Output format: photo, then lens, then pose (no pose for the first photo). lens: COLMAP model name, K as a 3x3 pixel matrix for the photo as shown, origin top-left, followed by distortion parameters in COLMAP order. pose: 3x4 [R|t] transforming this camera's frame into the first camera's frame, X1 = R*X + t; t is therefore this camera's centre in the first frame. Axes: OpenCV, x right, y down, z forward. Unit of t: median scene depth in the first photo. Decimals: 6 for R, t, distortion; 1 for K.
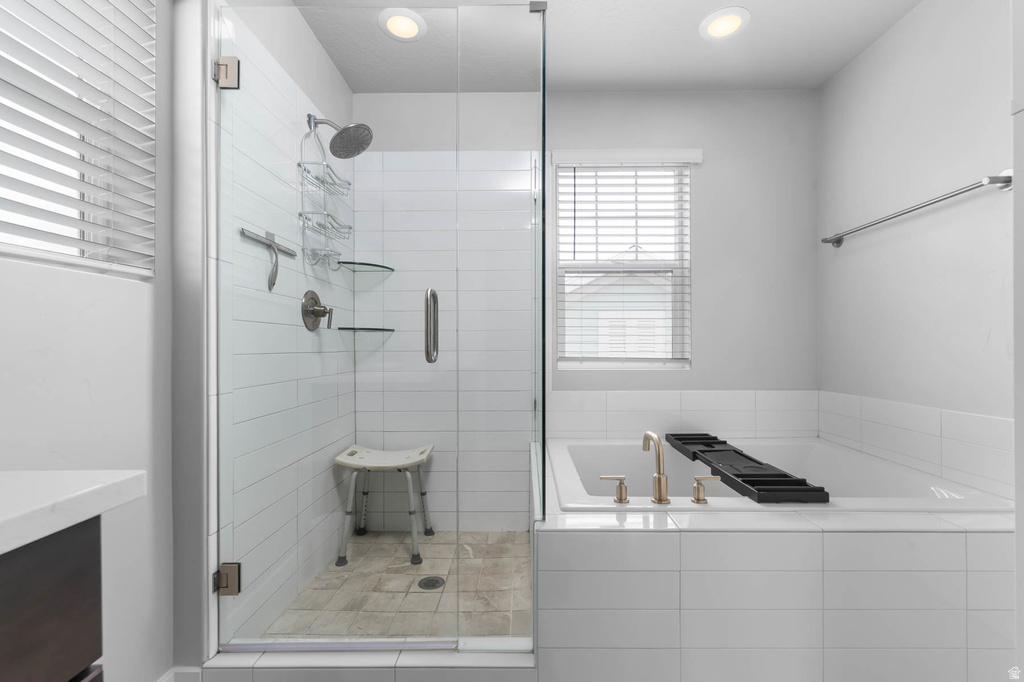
lens RADIAL K [[458.0, 0, 512.0], [0, 458.0, 341.0], [0, 0, 1]] dist [-0.000386, -0.000108]
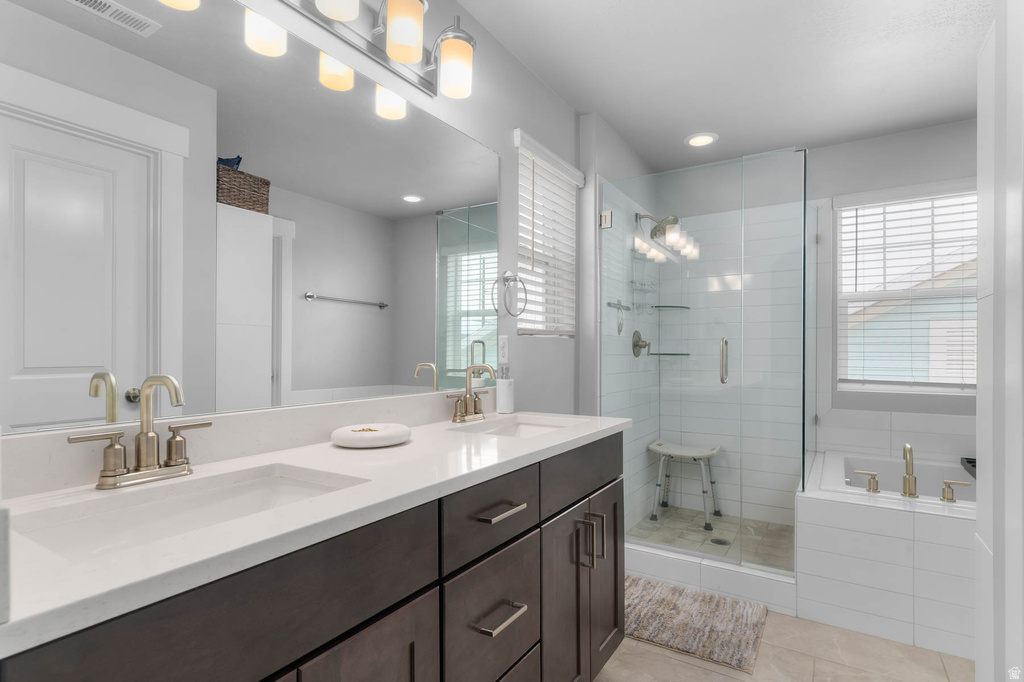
lens RADIAL K [[527.3, 0, 516.1], [0, 527.3, 348.2], [0, 0, 1]] dist [-0.001315, 0.000230]
pose [[0.864141, 0.005007, -0.503224, 0.081712], [-0.003413, 0.999986, 0.004090, -0.053597], [0.503237, -0.001817, 0.864146, -0.634843]]
